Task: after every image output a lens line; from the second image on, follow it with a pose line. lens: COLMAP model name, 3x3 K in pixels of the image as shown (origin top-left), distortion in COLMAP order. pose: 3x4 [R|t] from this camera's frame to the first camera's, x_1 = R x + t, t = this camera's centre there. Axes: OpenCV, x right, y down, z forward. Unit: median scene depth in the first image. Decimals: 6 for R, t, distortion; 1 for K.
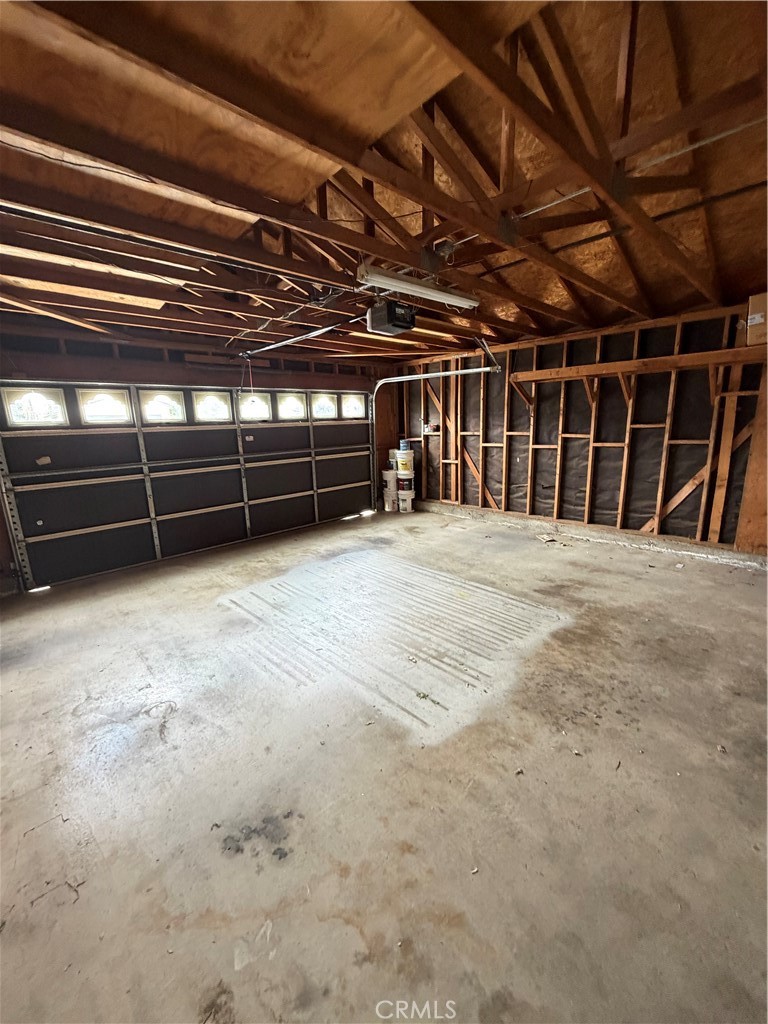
lens RADIAL K [[407.7, 0, 385.3], [0, 407.7, 508.8], [0, 0, 1]] dist [-0.000615, 0.000251]
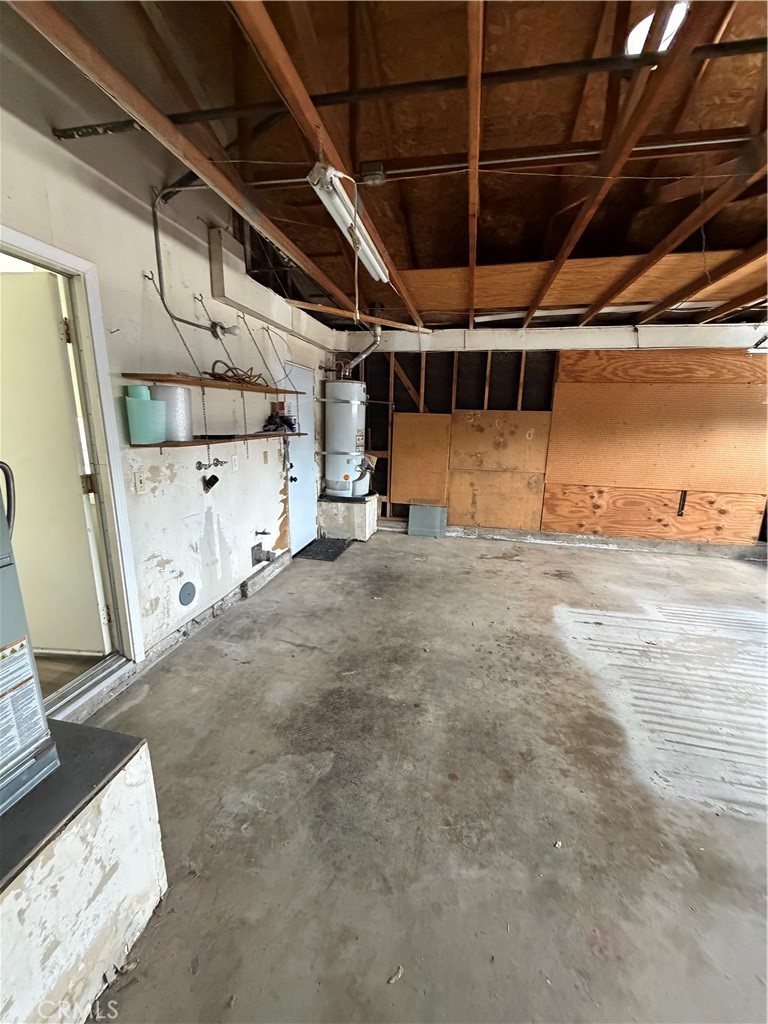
lens RADIAL K [[407.7, 0, 385.3], [0, 407.7, 508.8], [0, 0, 1]] dist [-0.000615, 0.000251]
pose [[-0.819636, 0.135928, -0.556525, 0.828478], [-0.118553, 0.910170, 0.396907, -0.202398], [0.560484, 0.391297, -0.729894, 0.877609]]
